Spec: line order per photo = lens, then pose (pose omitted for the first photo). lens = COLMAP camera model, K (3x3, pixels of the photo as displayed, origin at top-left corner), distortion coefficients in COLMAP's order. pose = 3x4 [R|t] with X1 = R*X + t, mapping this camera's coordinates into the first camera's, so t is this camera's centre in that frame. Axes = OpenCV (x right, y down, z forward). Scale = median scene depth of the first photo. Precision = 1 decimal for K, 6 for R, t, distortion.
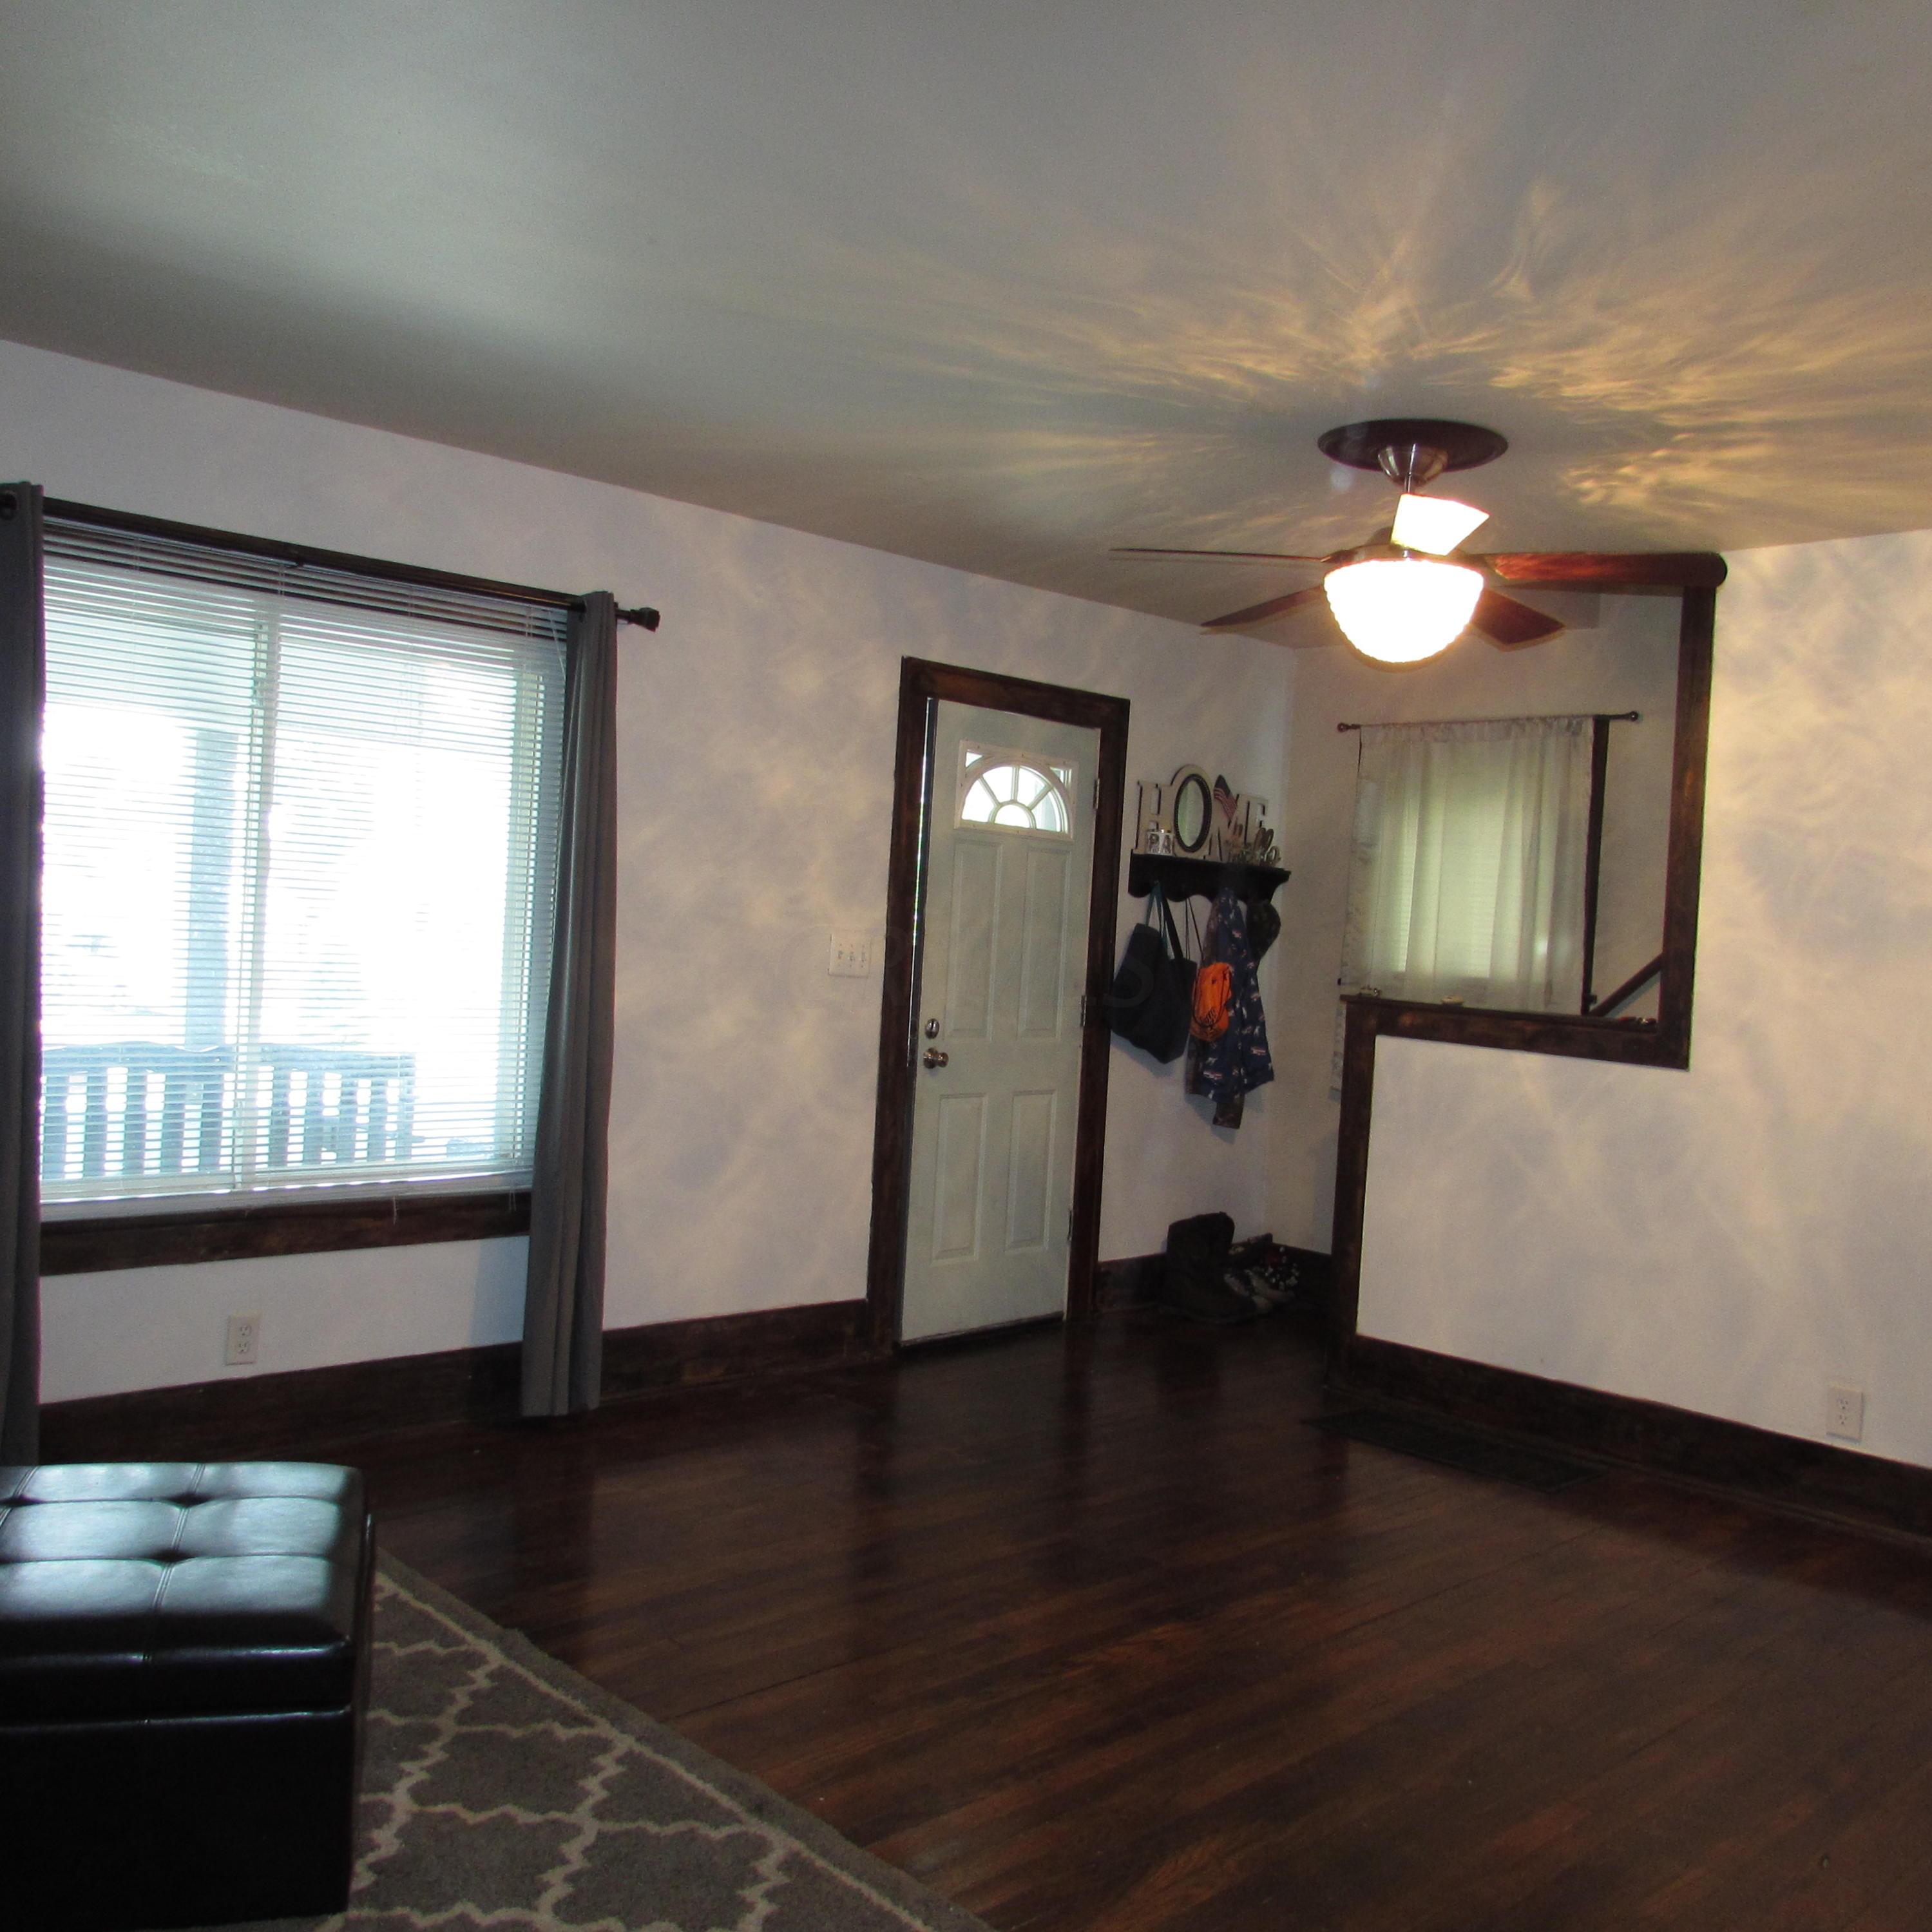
lens RADIAL K [[1818.5, 0, 965.9], [0, 1818.5, 967.0], [0, 0, 1]] dist [-0.000111, 0.000000]
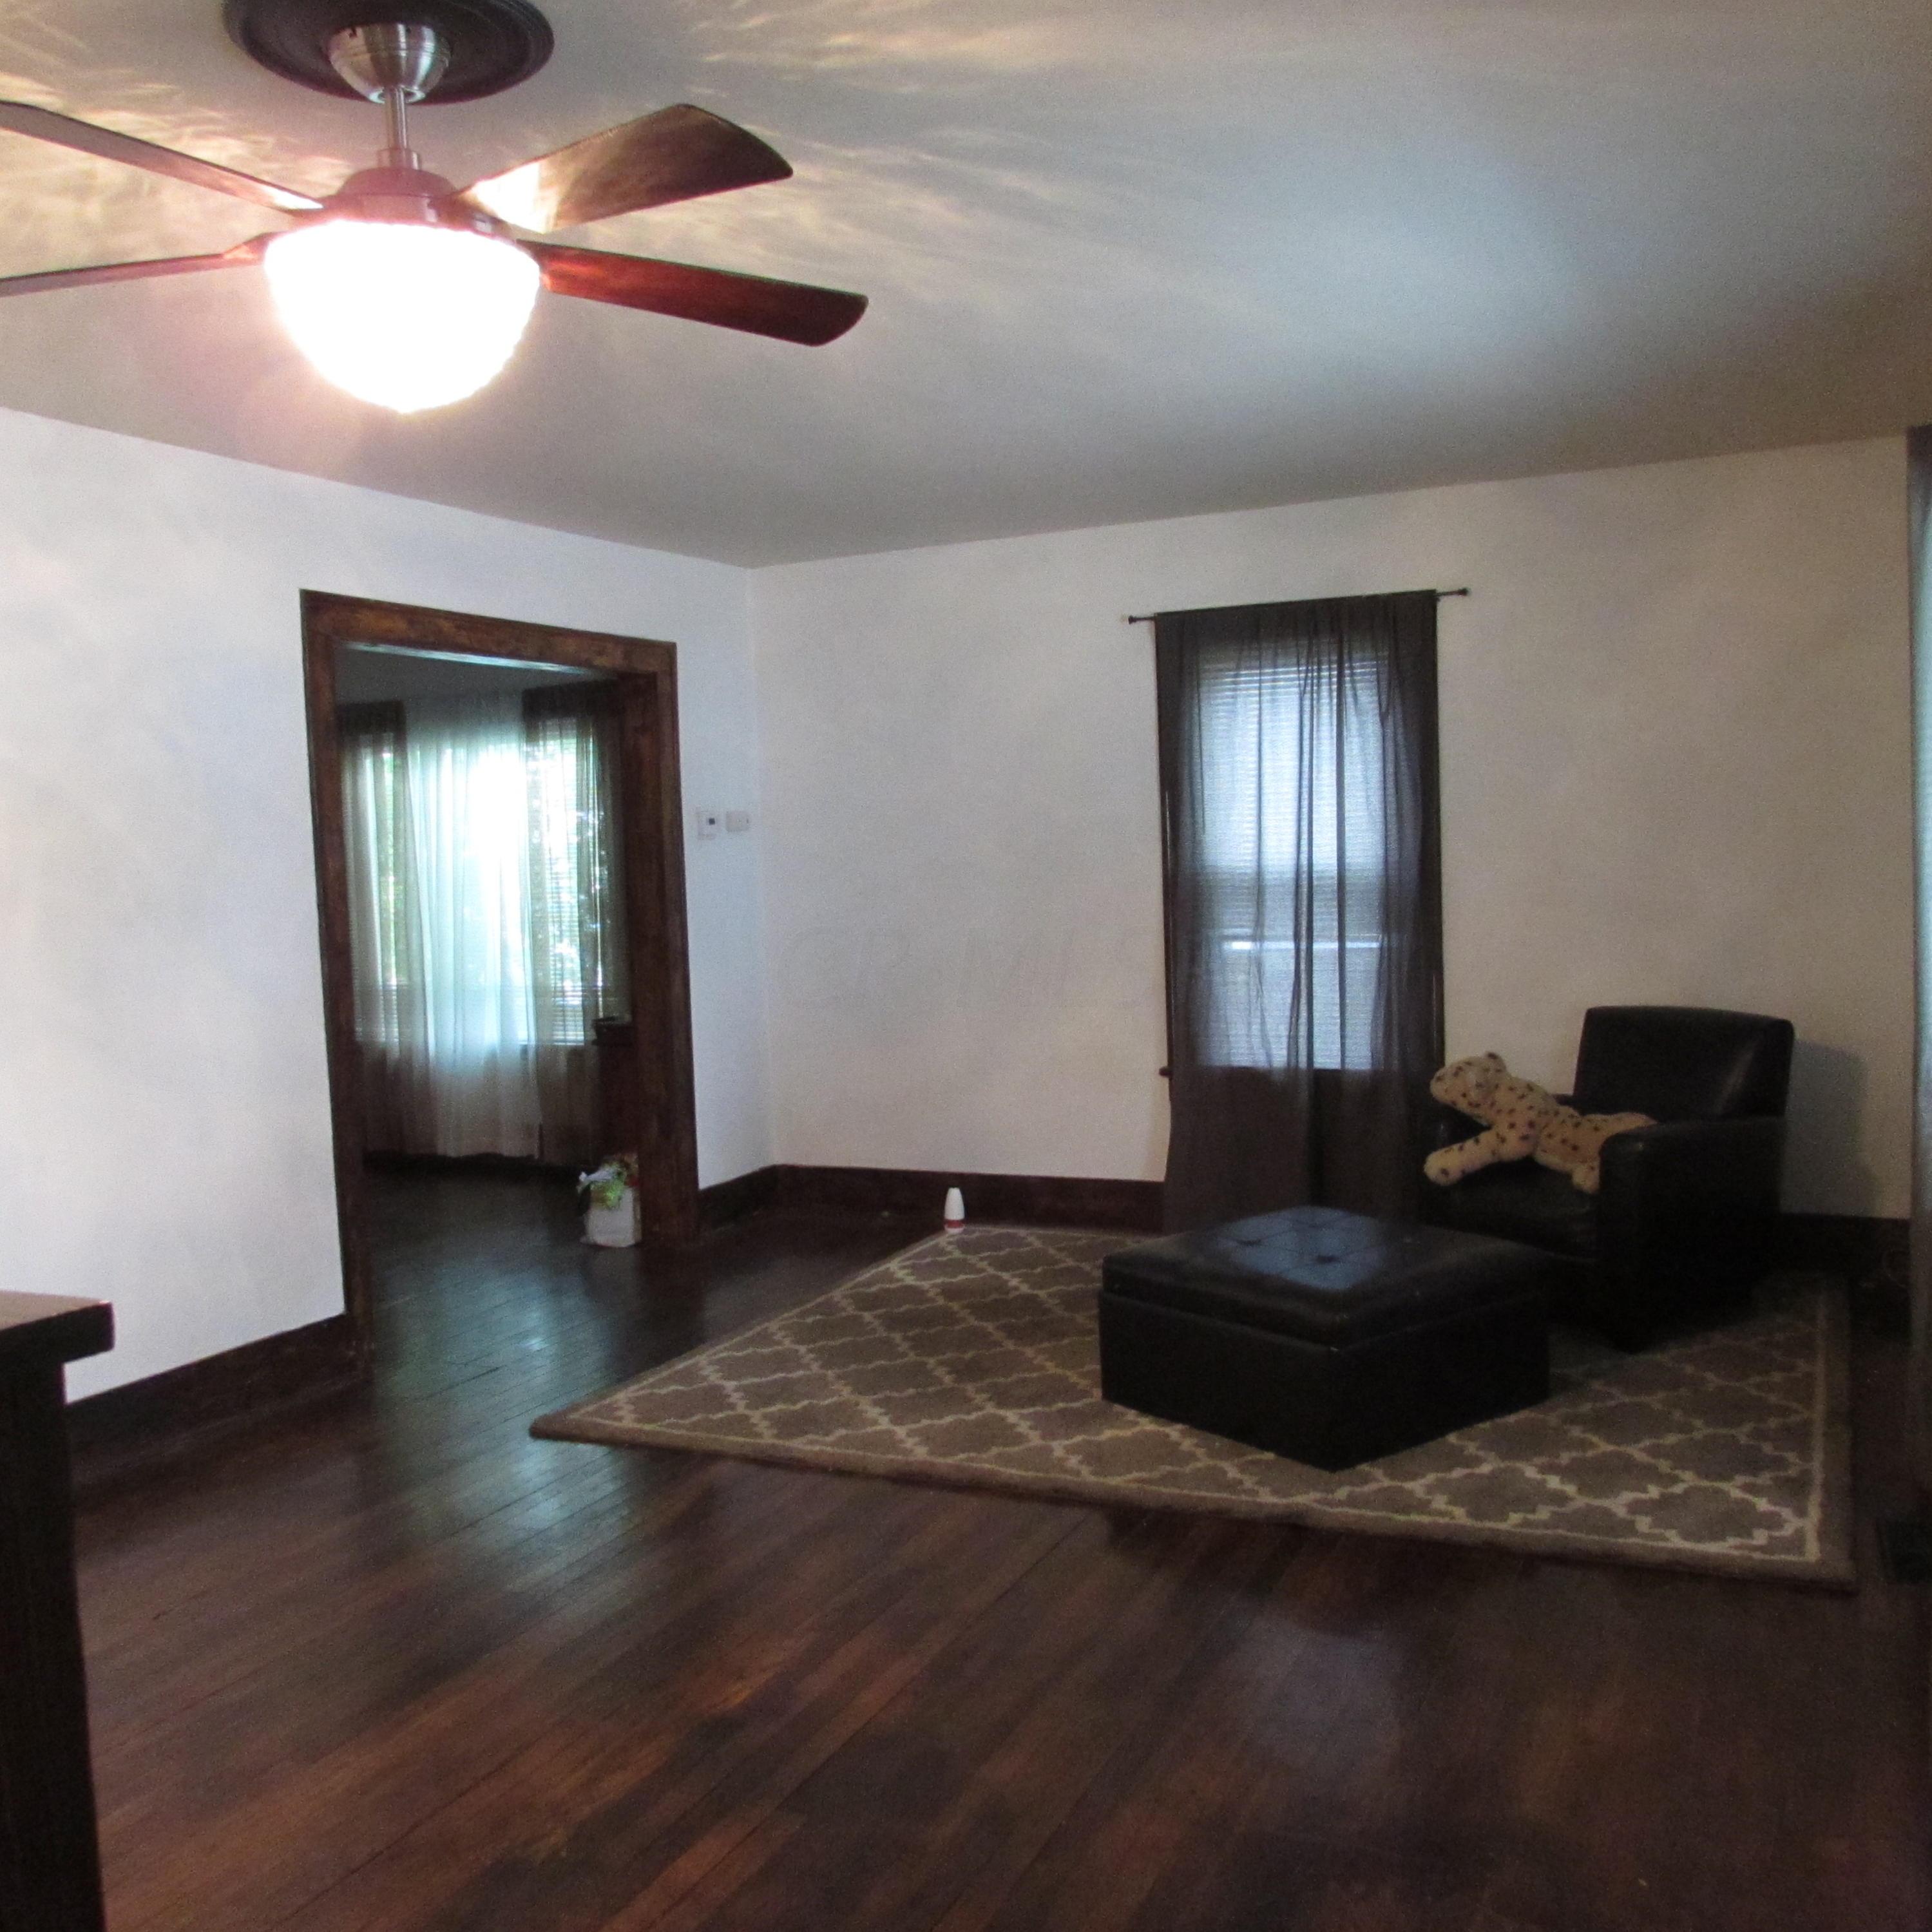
lens RADIAL K [[1818.5, 0, 966.5], [0, 1818.5, 966.1], [0, 0, 1]] dist [-0.000111, 0.000000]
pose [[-0.935651, 0.000477, -0.352925, 0.337127], [-0.022819, 0.997825, 0.061846, -0.031884], [0.352187, 0.065920, -0.933605, 1.976015]]
